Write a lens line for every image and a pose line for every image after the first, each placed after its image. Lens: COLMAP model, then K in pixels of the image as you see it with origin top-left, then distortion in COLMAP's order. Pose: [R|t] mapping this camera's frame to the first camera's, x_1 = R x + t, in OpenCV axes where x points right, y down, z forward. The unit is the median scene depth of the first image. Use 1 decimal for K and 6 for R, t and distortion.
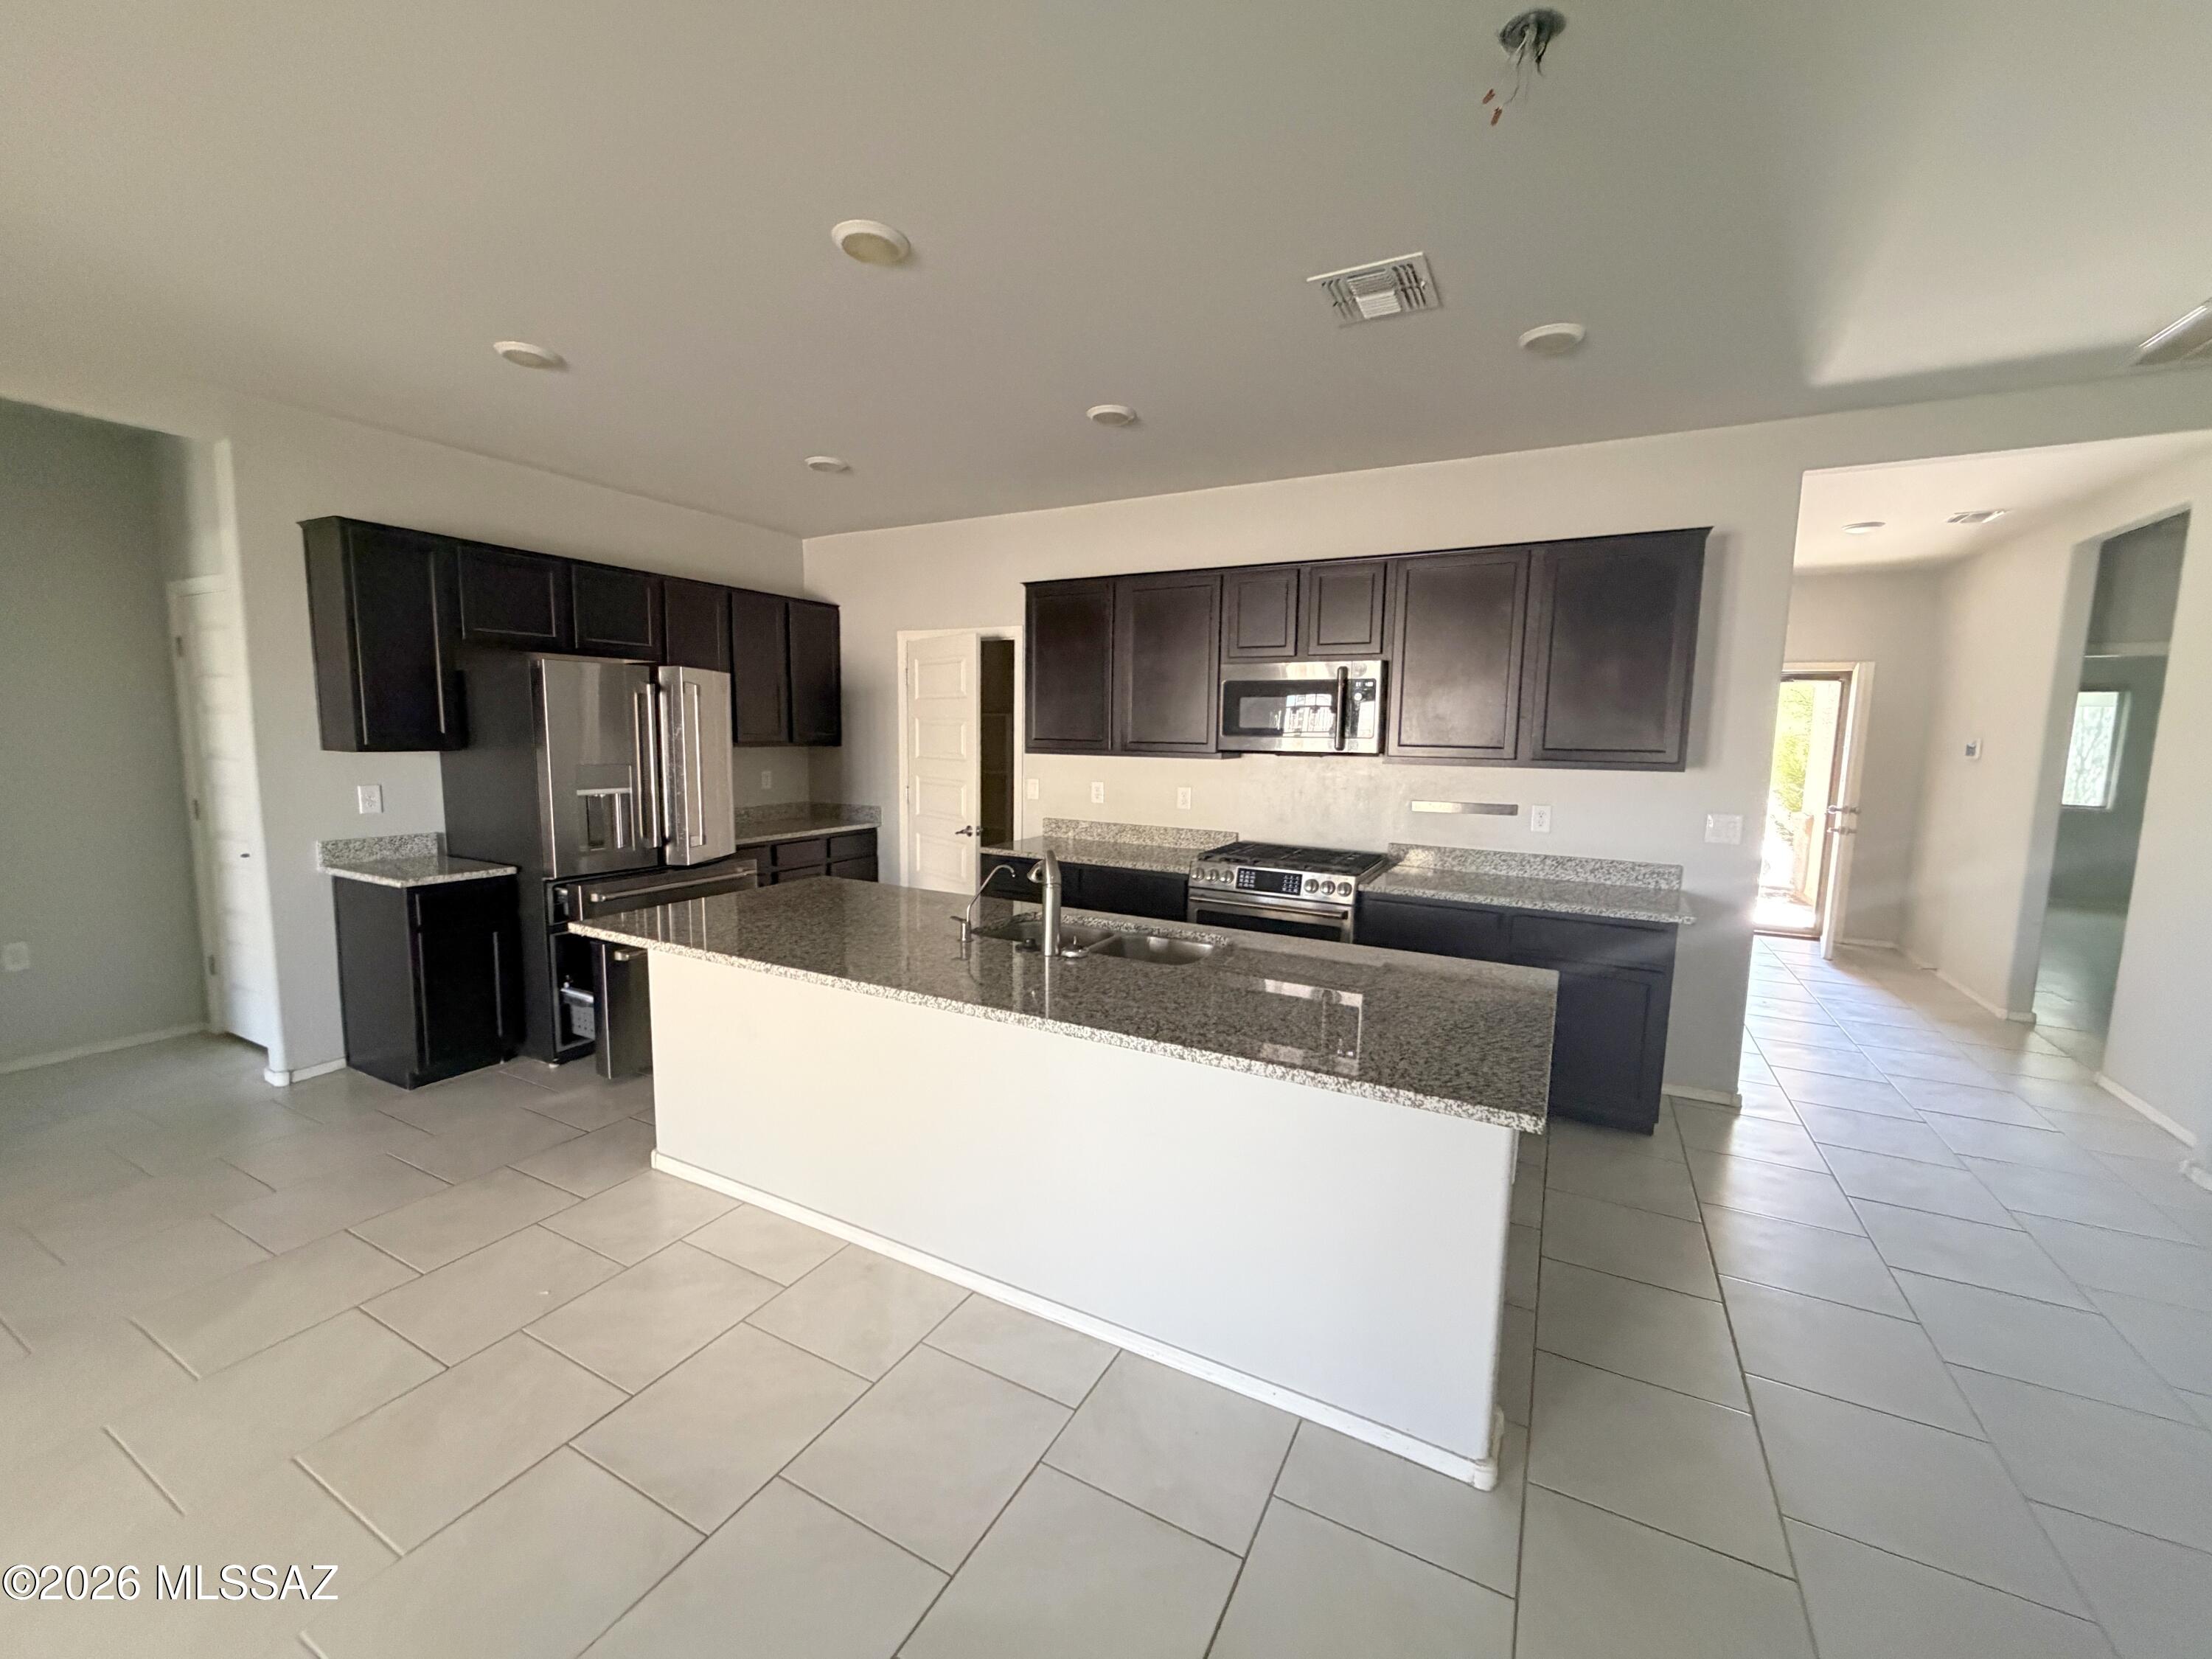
lens RADIAL K [[883.3, 0, 1101.2], [0, 883.3, 831.5], [0, 0, 1]] dist [-0.001110, -0.000146]
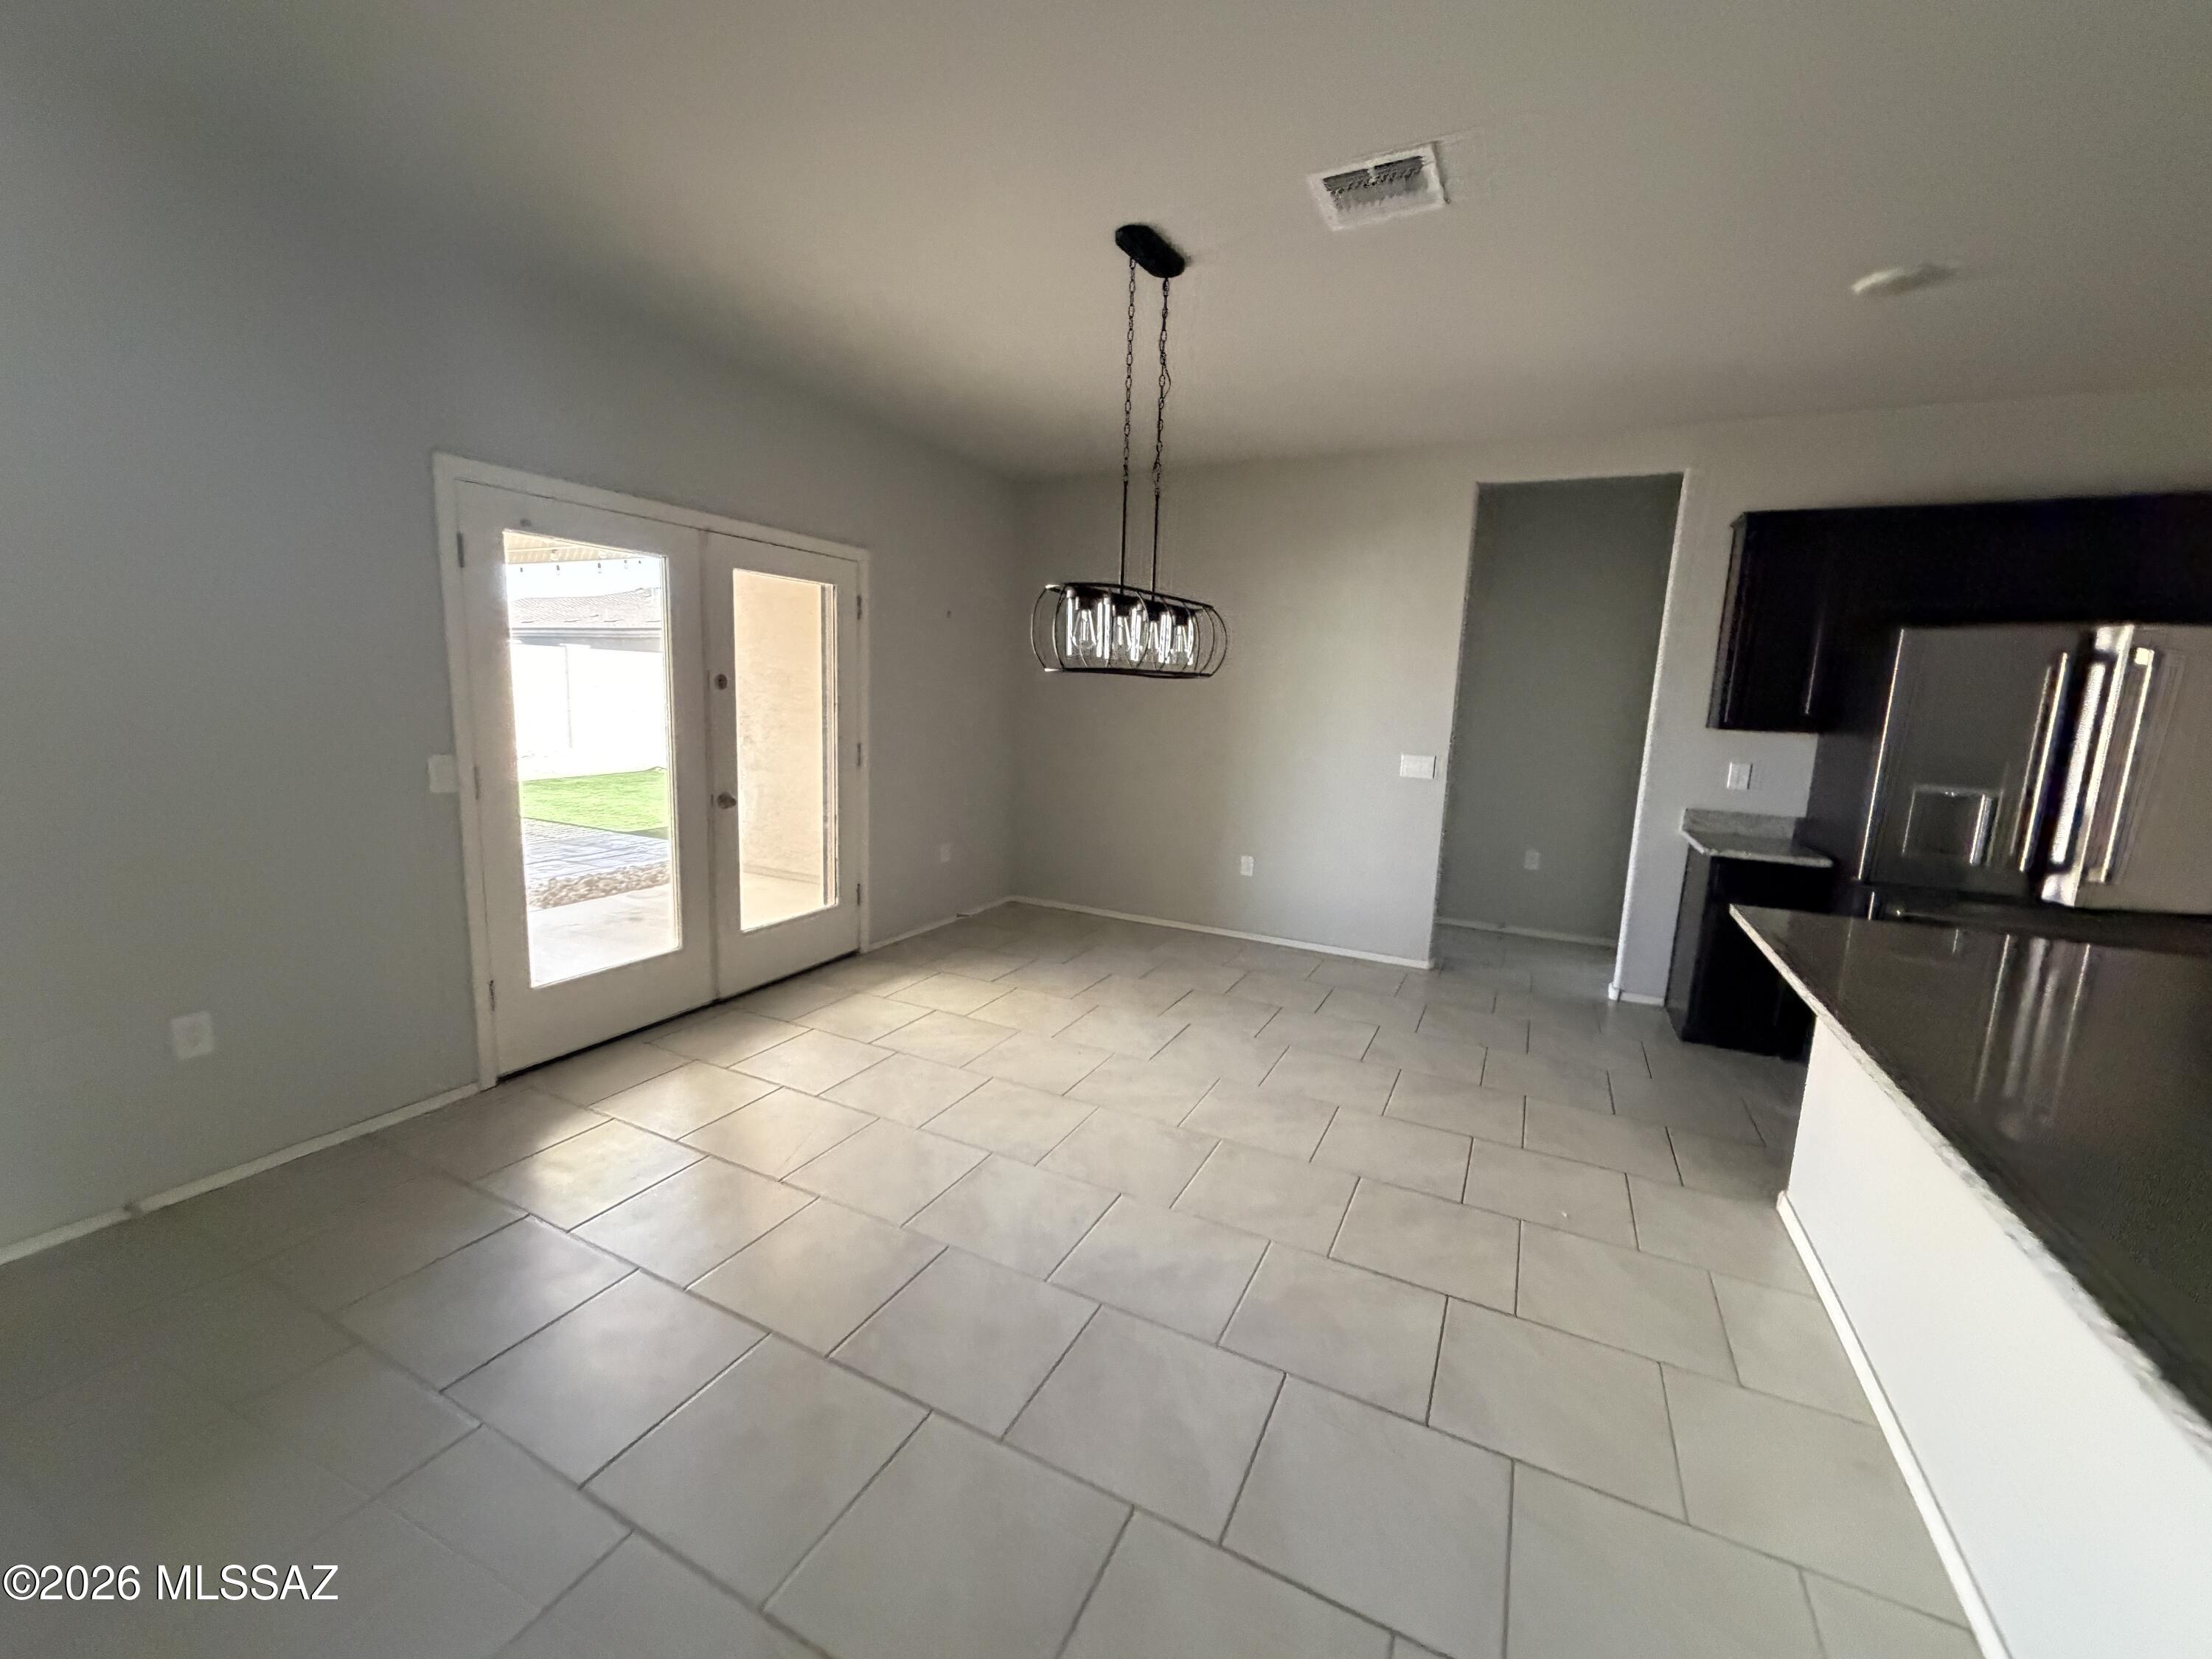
lens RADIAL K [[883.3, 0, 1099.7], [0, 883.3, 833.6], [0, 0, 1]] dist [-0.001110, -0.000146]
pose [[0.027975, 0.144135, -0.989163, 0.225370], [-0.141286, 0.980186, 0.138831, -0.007566], [0.989573, 0.135871, 0.047785, 0.199548]]
